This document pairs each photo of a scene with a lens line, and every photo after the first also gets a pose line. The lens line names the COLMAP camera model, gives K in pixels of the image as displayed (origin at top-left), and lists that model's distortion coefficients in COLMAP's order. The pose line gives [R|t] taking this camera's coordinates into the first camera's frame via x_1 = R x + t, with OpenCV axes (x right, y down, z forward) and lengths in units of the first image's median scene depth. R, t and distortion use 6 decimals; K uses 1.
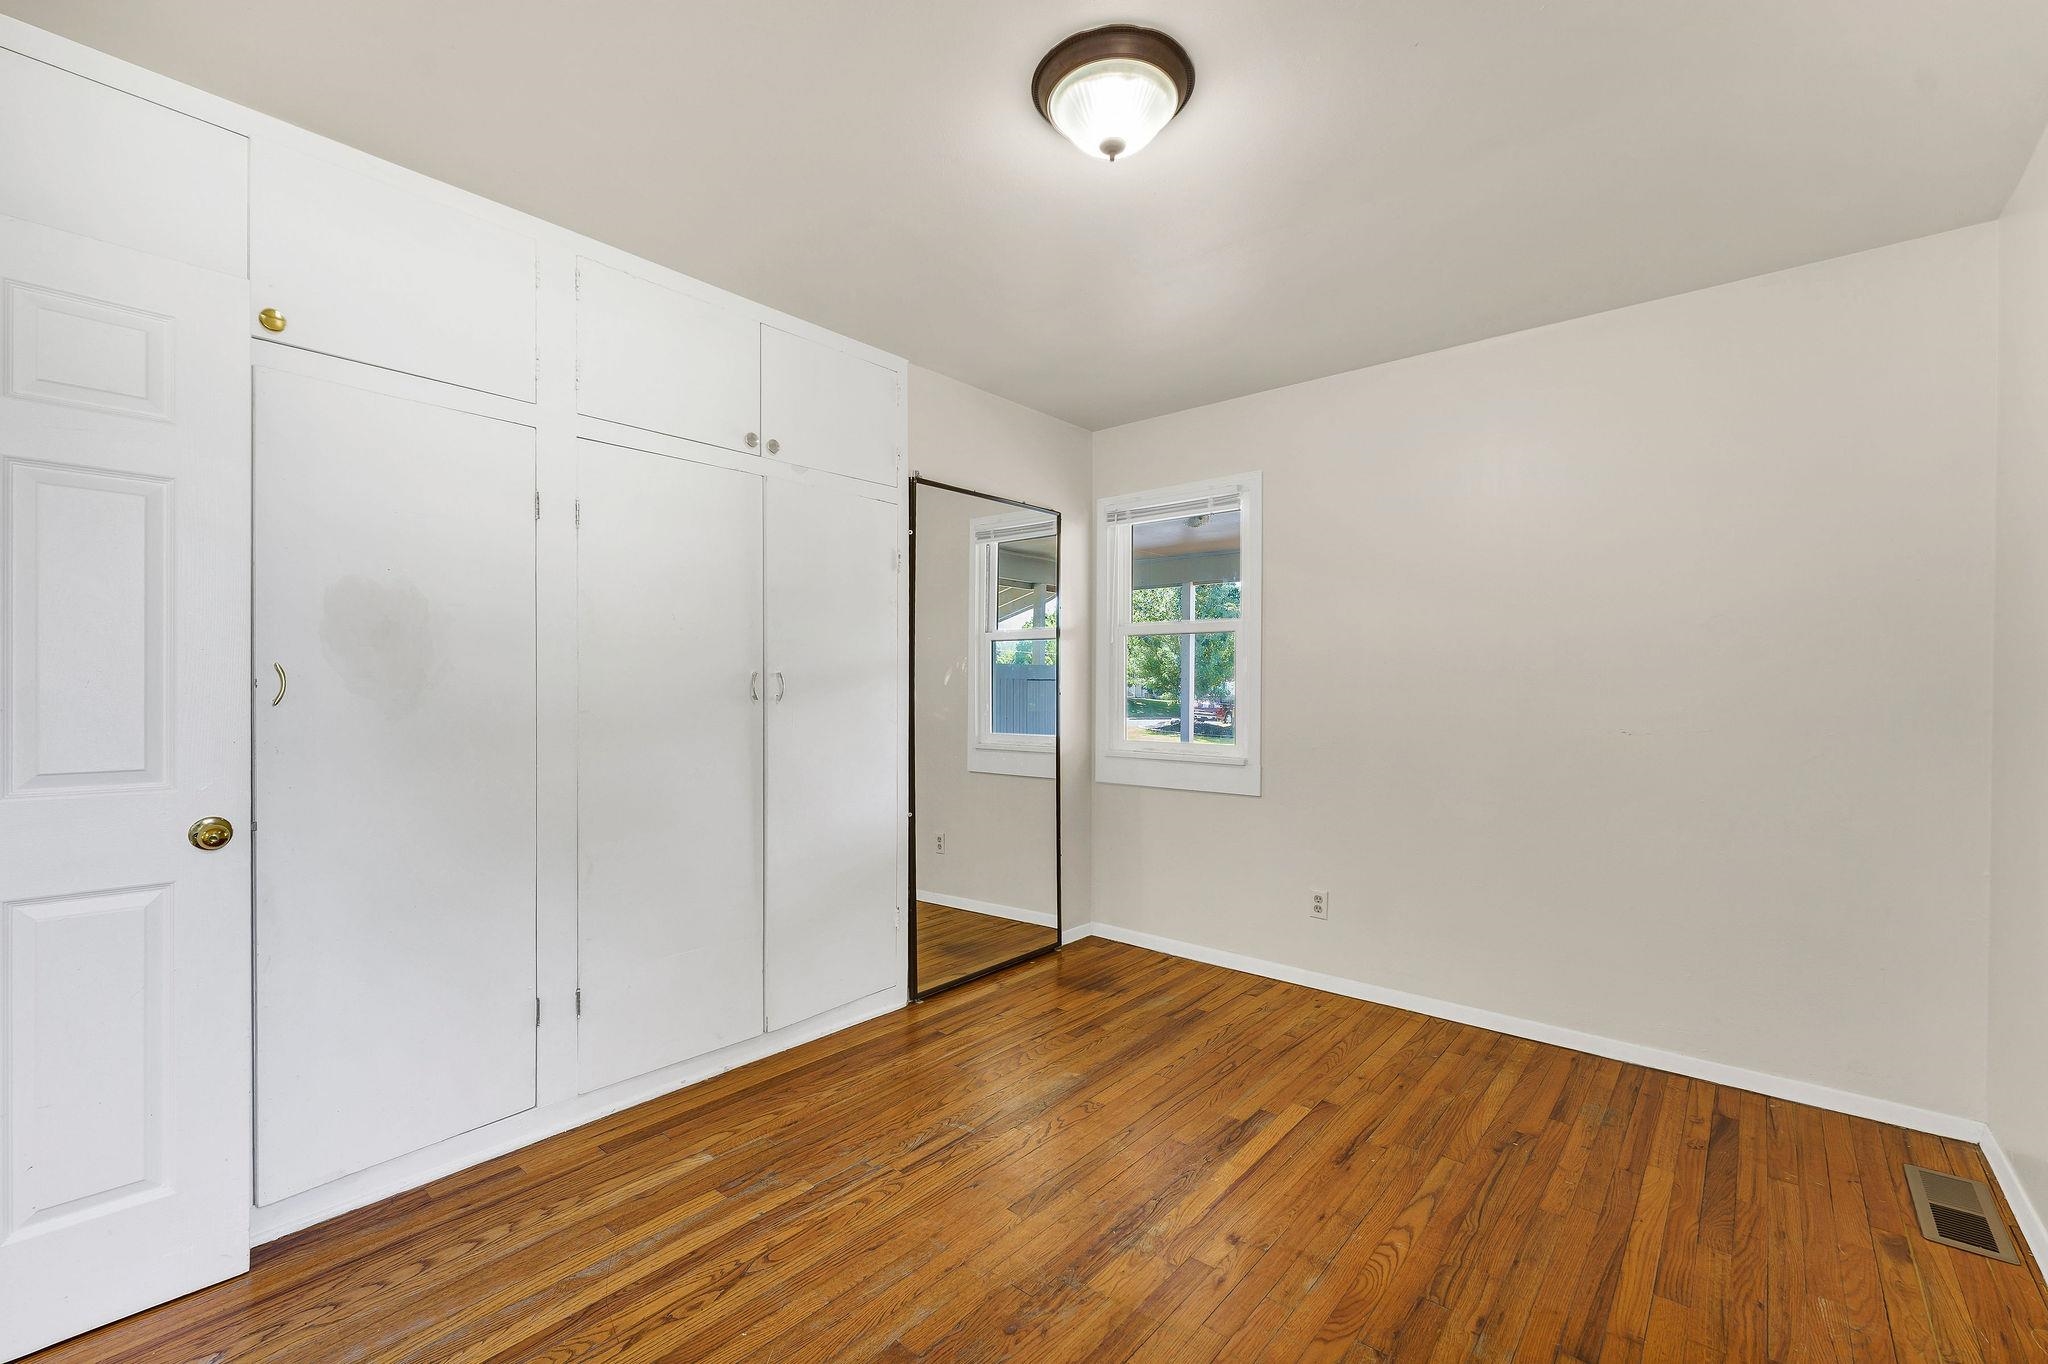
lens RADIAL K [[860.7, 0, 1024.0], [0, 860.7, 682.0], [0, 0, 1]] dist [-0.000627, -0.000181]
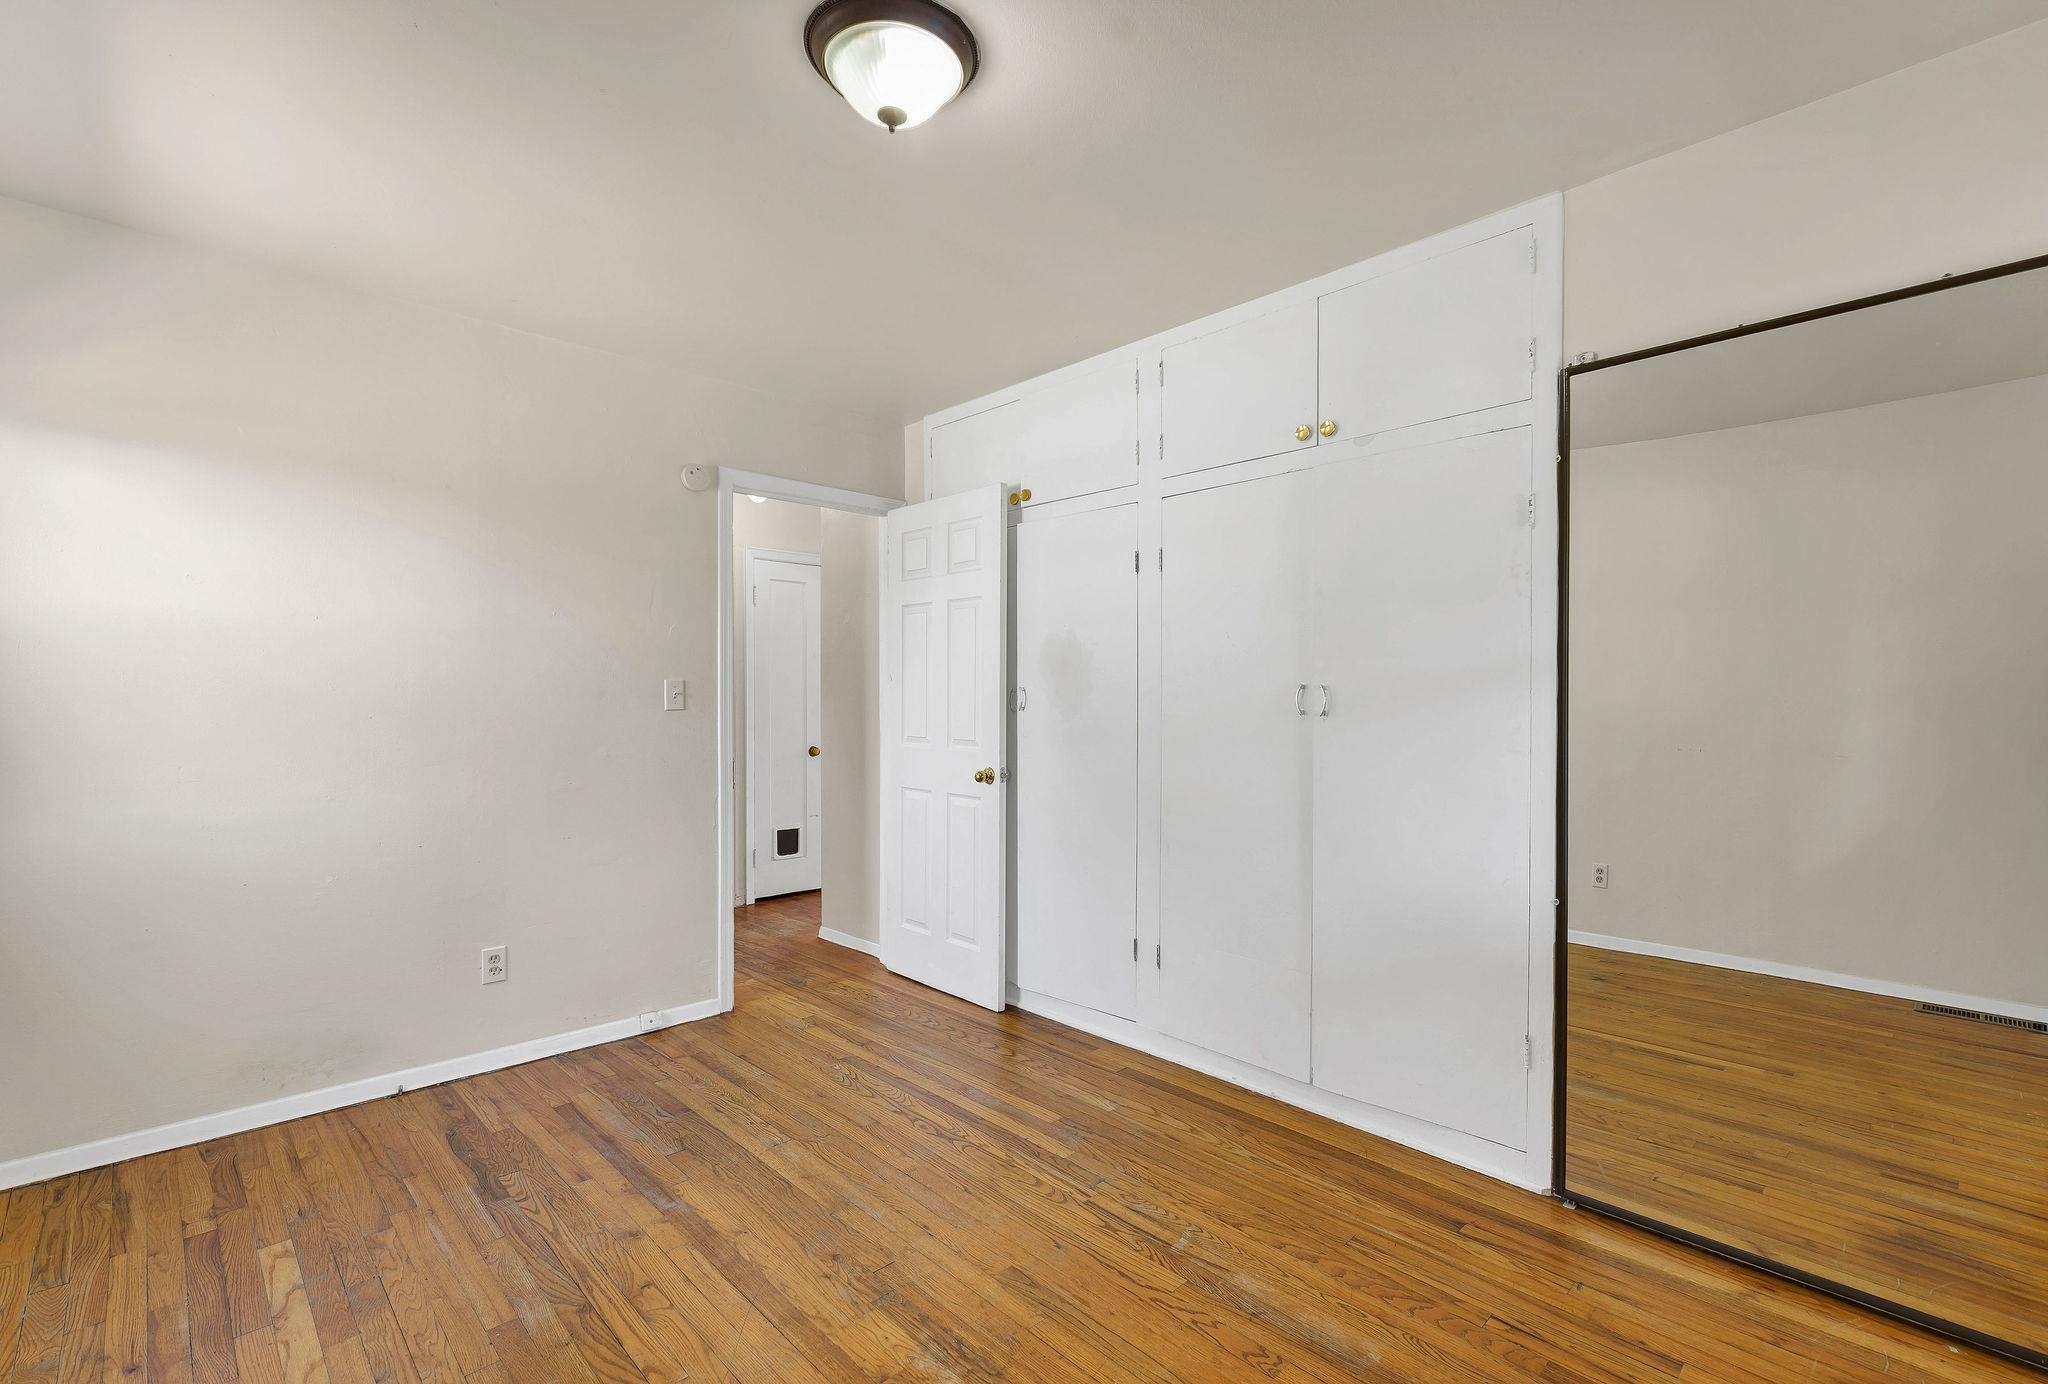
lens RADIAL K [[915.2, 0, 1025.1], [0, 915.2, 699.6], [0, 0, 1]] dist [-0.000970, -0.000089]
pose [[-0.094070, -0.002720, -0.995562, 0.818745], [0.000627, 0.999996, -0.002791, 0.007893], [0.995565, -0.000887, -0.094068, 0.947514]]
